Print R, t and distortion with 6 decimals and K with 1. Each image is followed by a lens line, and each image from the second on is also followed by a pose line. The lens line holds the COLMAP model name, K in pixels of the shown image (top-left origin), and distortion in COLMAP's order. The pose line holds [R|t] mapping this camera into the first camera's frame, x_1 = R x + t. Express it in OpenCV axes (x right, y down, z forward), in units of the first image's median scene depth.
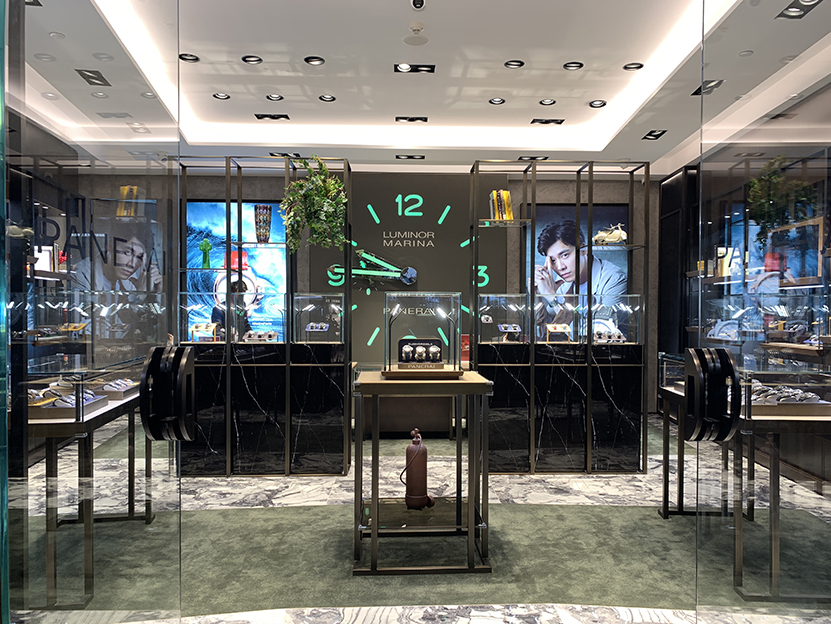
lens RADIAL K [[633.6, 0, 399.9], [0, 633.6, 318.0], [0, 0, 1]] dist [0.005073, 0.001102]
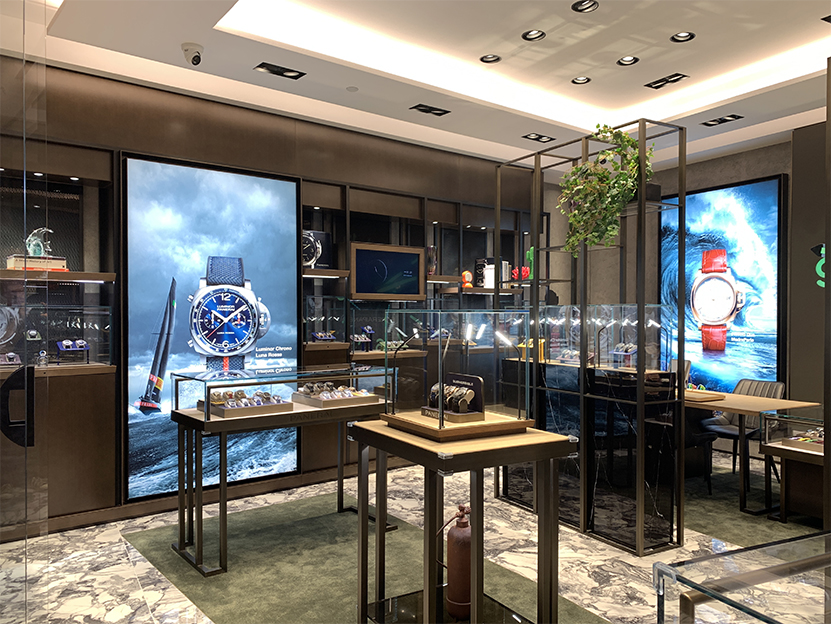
lens RADIAL K [[633.6, 0, 399.9], [0, 633.6, 318.0], [0, 0, 1]] dist [0.005073, 0.001102]
pose [[0.497388, 0.001223, -0.867527, 0.400495], [-0.009137, 0.999951, -0.003829, -0.017584], [0.867480, 0.009831, 0.497375, 0.393329]]
